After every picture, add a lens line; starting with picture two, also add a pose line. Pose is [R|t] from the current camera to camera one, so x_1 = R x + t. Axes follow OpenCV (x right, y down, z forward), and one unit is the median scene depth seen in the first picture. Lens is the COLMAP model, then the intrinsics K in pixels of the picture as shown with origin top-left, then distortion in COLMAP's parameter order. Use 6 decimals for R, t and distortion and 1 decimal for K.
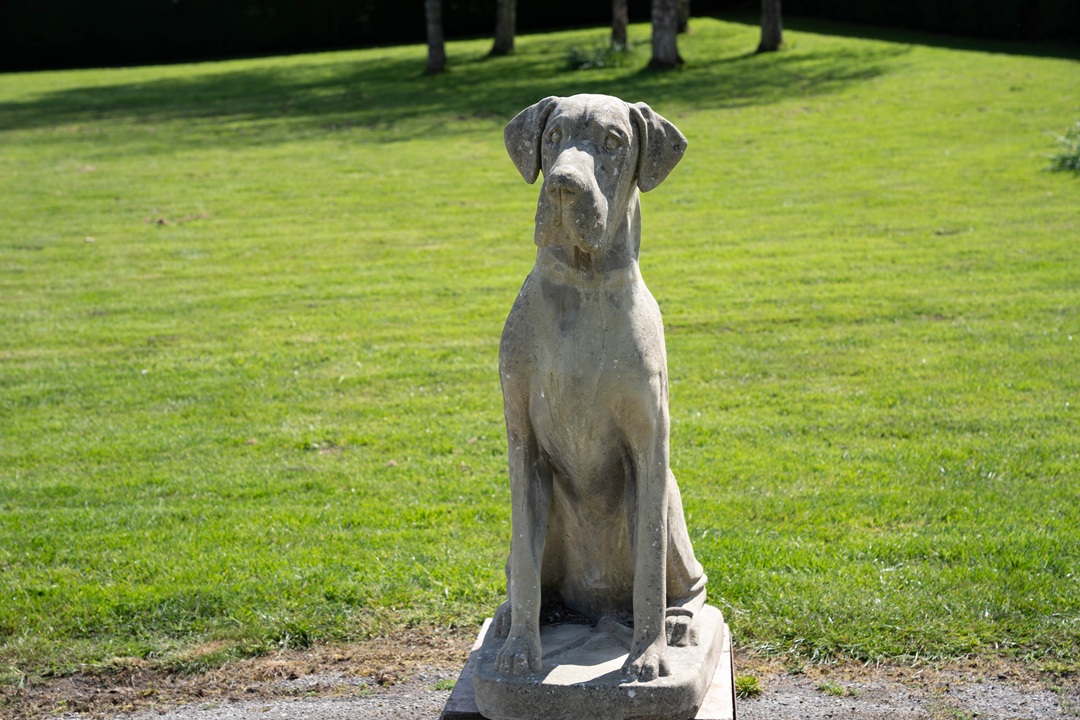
lens RADIAL K [[1880.6, 0, 529.2], [0, 1880.6, 362.3], [0, 0, 1]] dist [0.443385, 0.000000]
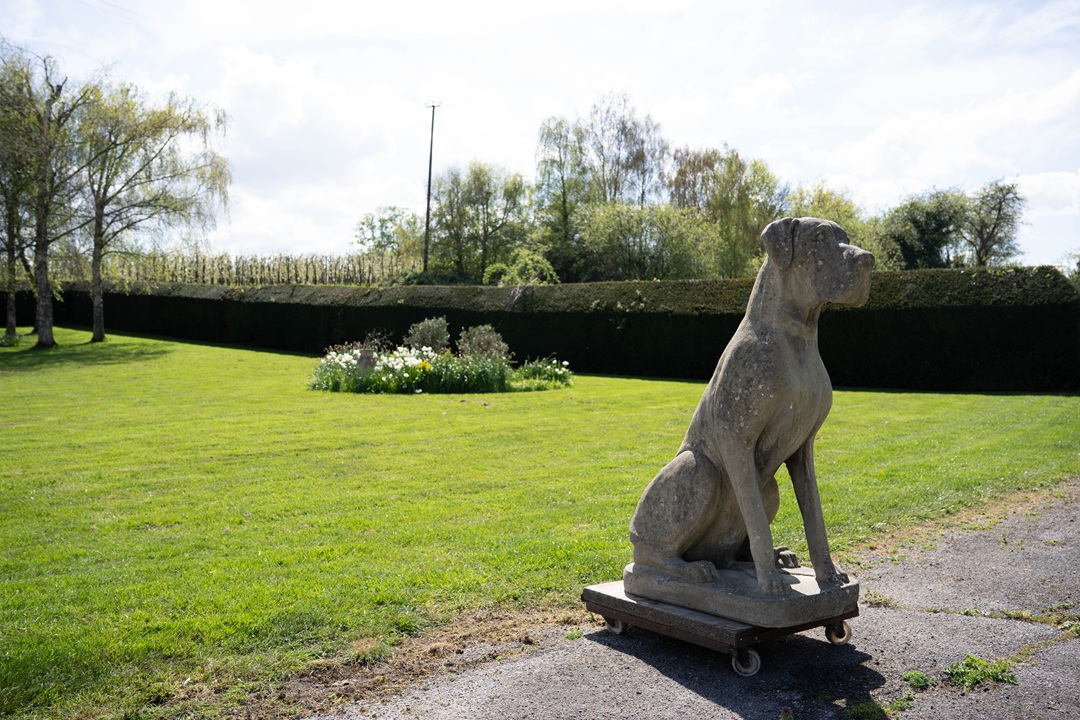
lens RADIAL K [[875.4, 0, 536.4], [0, 875.4, 359.4], [0, 0, 1]] dist [-0.191338, 0.154294]
pose [[0.782070, 0.018597, 0.622913, -0.452434], [0.081169, 0.988000, -0.131404, 0.041506], [-0.617882, 0.153329, 0.771176, 0.447495]]
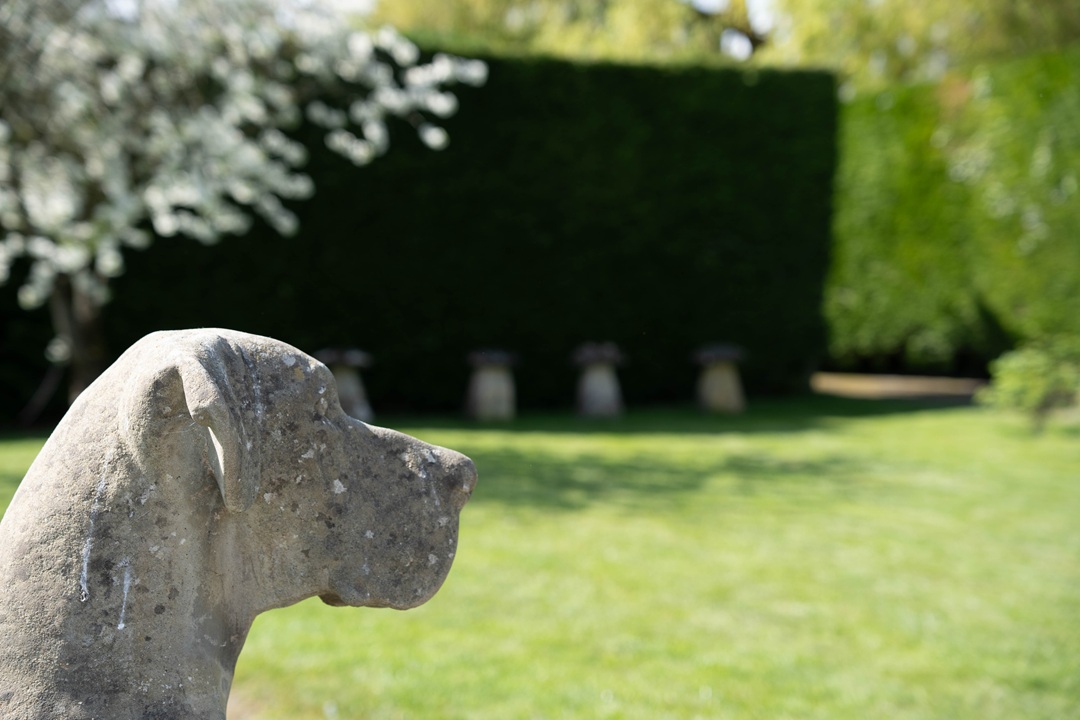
lens RADIAL K [[2054.2, 0, 544.7], [0, 2054.2, 350.4], [0, 0, 1]] dist [0.438660, 0.000000]
pose [[-0.472610, 0.006986, 0.881244, -0.374728], [0.163113, 0.983385, 0.079681, -0.123889], [-0.866045, 0.181400, -0.465897, 0.885313]]
